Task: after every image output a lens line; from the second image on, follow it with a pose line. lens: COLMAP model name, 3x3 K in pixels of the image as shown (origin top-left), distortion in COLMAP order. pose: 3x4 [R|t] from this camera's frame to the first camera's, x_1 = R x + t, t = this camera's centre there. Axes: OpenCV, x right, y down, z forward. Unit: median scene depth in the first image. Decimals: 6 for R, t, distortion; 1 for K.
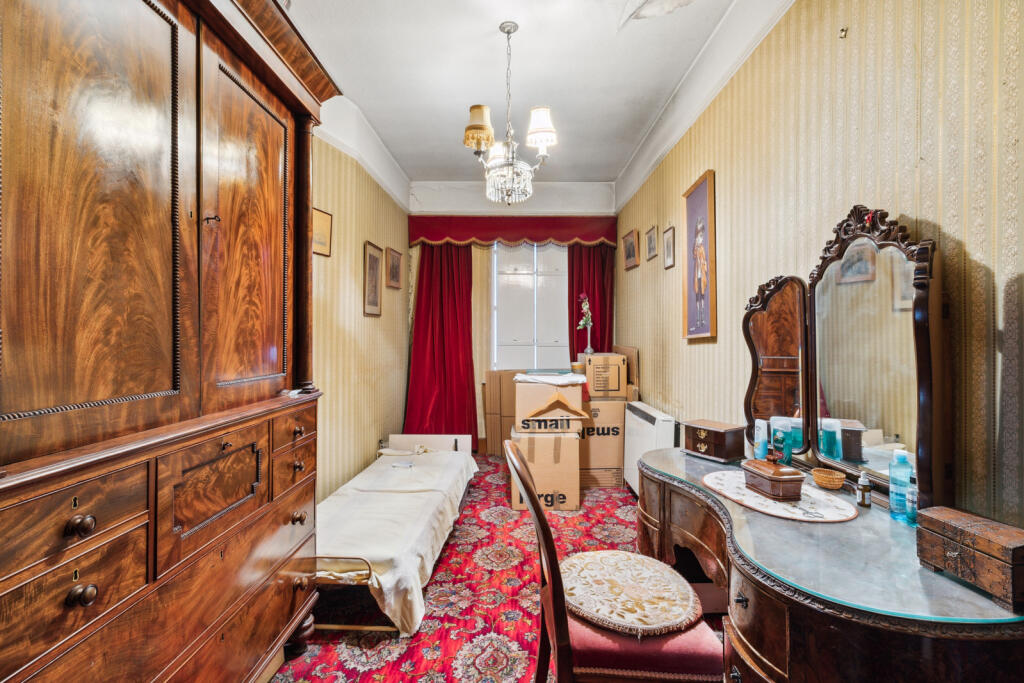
lens RADIAL K [[473.4, 0, 515.7], [0, 473.4, 345.4], [0, 0, 1]] dist [-0.005870, 0.000914]
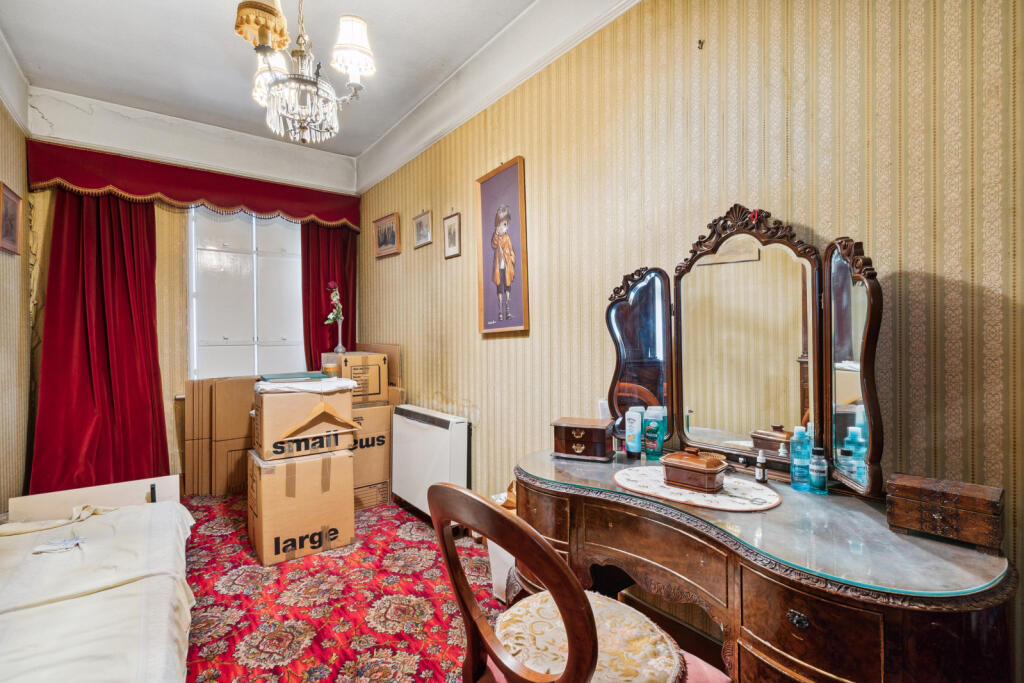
lens RADIAL K [[473.4, 0, 515.7], [0, 473.4, 345.4], [0, 0, 1]] dist [-0.005870, 0.000914]
pose [[0.798428, -0.016962, 0.601851, -0.133565], [0.016104, 0.999847, 0.006815, 0.004139], [-0.601875, 0.004251, 0.798579, 0.177497]]
